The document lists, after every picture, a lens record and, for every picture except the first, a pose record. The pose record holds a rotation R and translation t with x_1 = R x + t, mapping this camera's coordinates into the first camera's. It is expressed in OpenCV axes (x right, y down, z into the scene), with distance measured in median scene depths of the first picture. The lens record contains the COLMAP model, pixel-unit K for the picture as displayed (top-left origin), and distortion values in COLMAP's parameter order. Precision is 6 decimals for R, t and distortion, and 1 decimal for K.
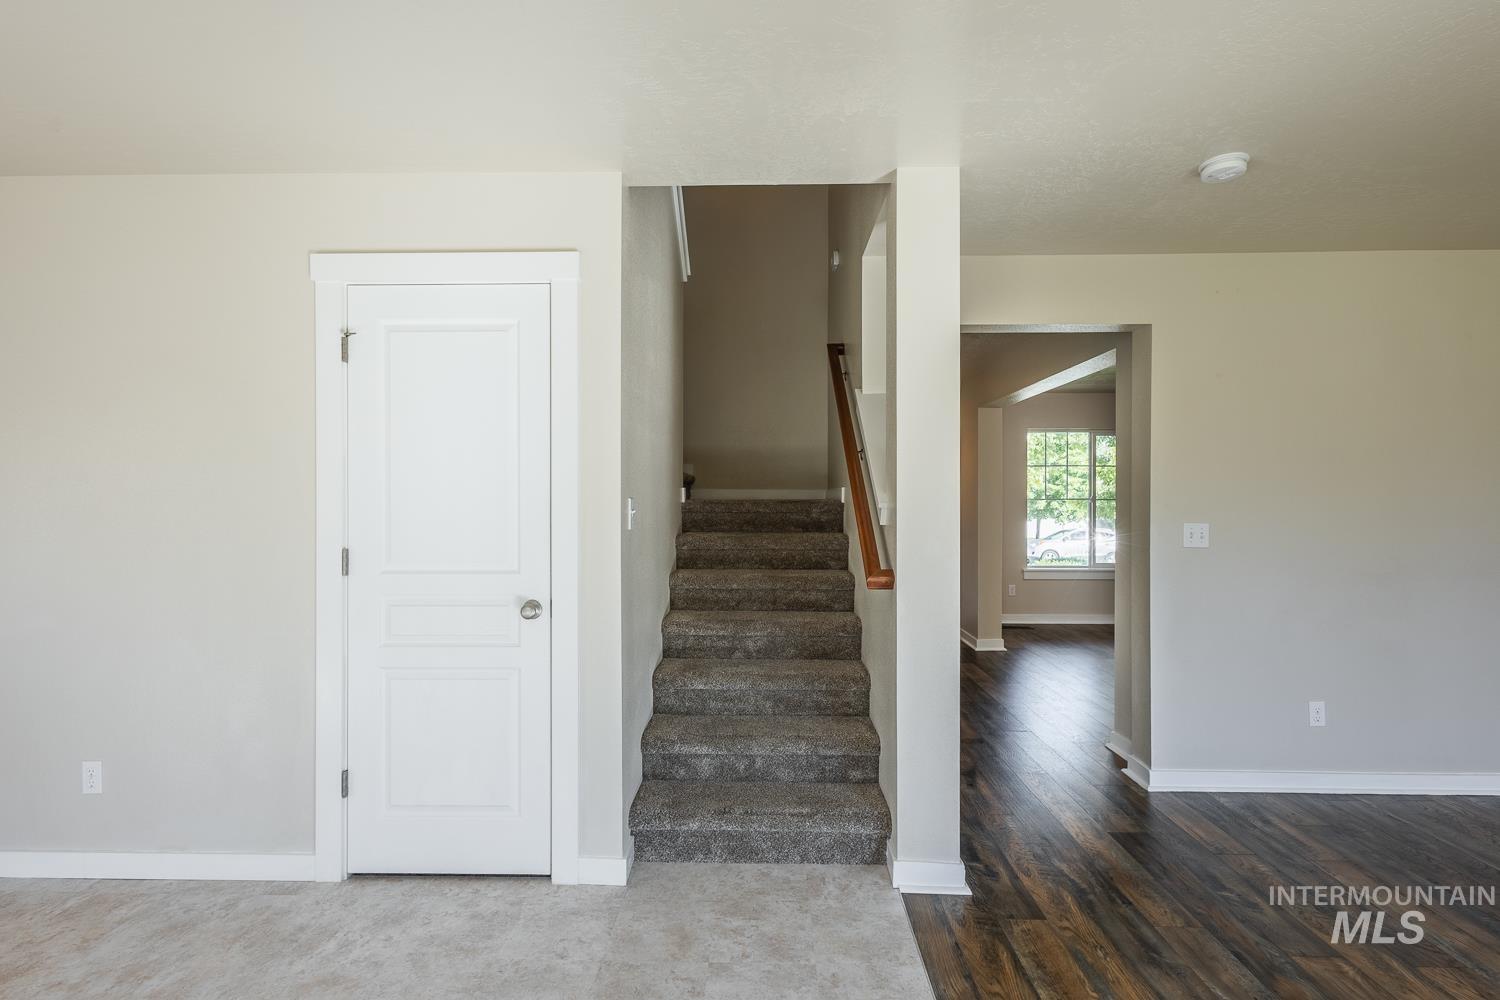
lens RADIAL K [[686.5, 0, 750.0], [0, 686.5, 500.0], [0, 0, 1]] dist [0.010224, -0.000006]
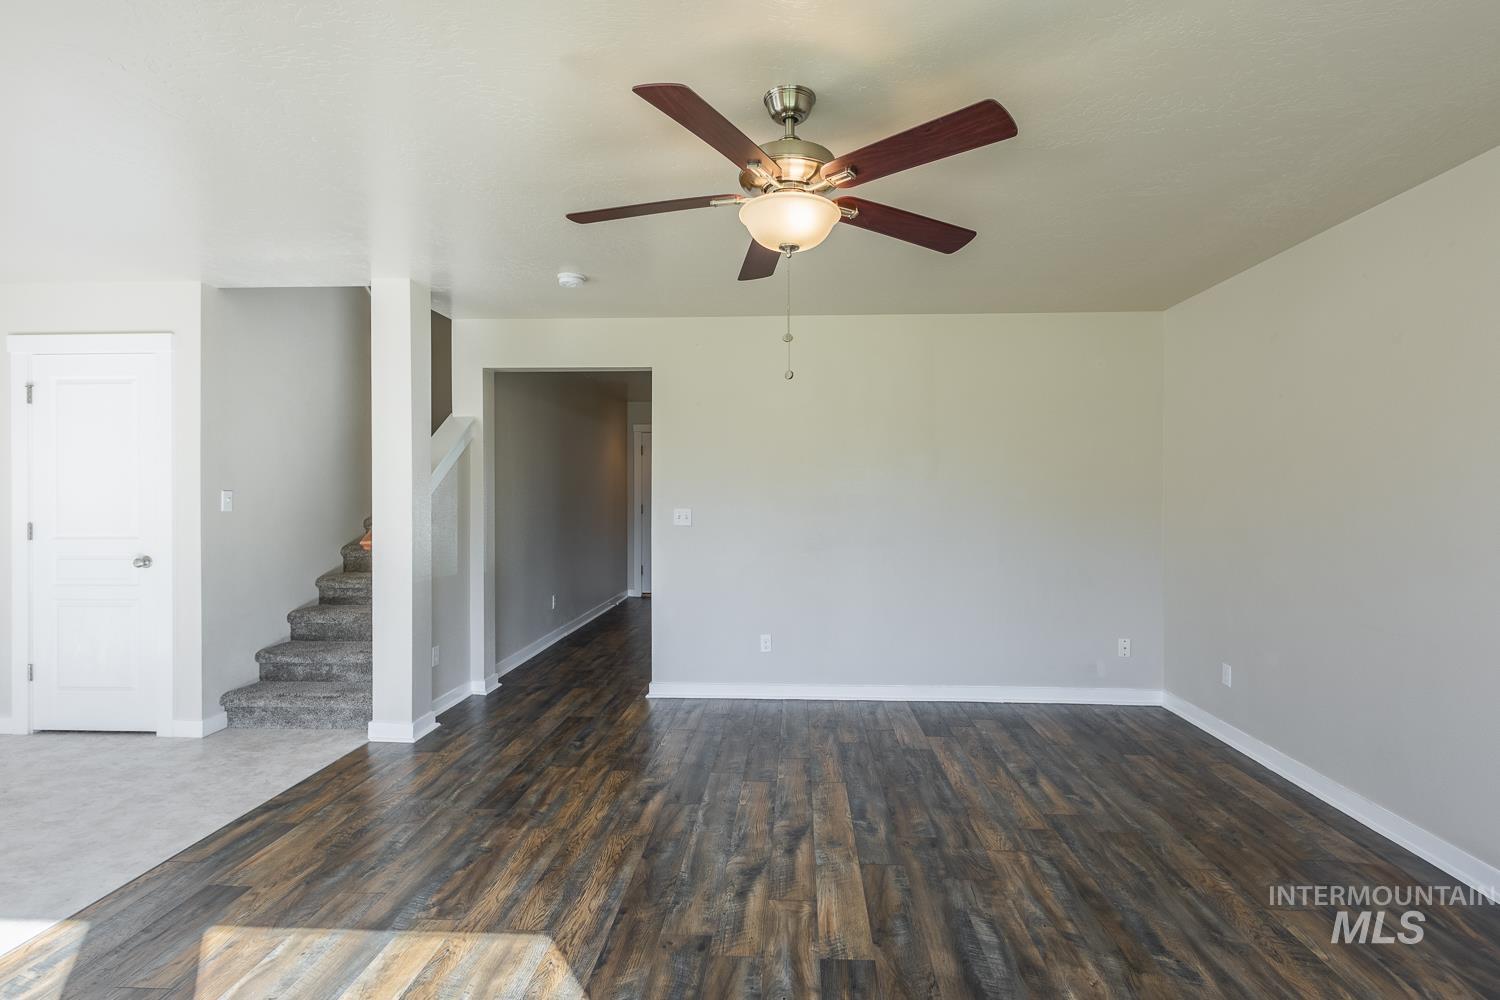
lens RADIAL K [[689.7, 0, 761.8], [0, 689.7, 493.5], [0, 0, 1]] dist [0.010113, 0.000118]
pose [[0.999642, 0.000552, -0.026732, 1.107873], [-0.000505, 0.999998, 0.001744, 0.000544], [0.026733, -0.001730, 0.999641, -0.535074]]
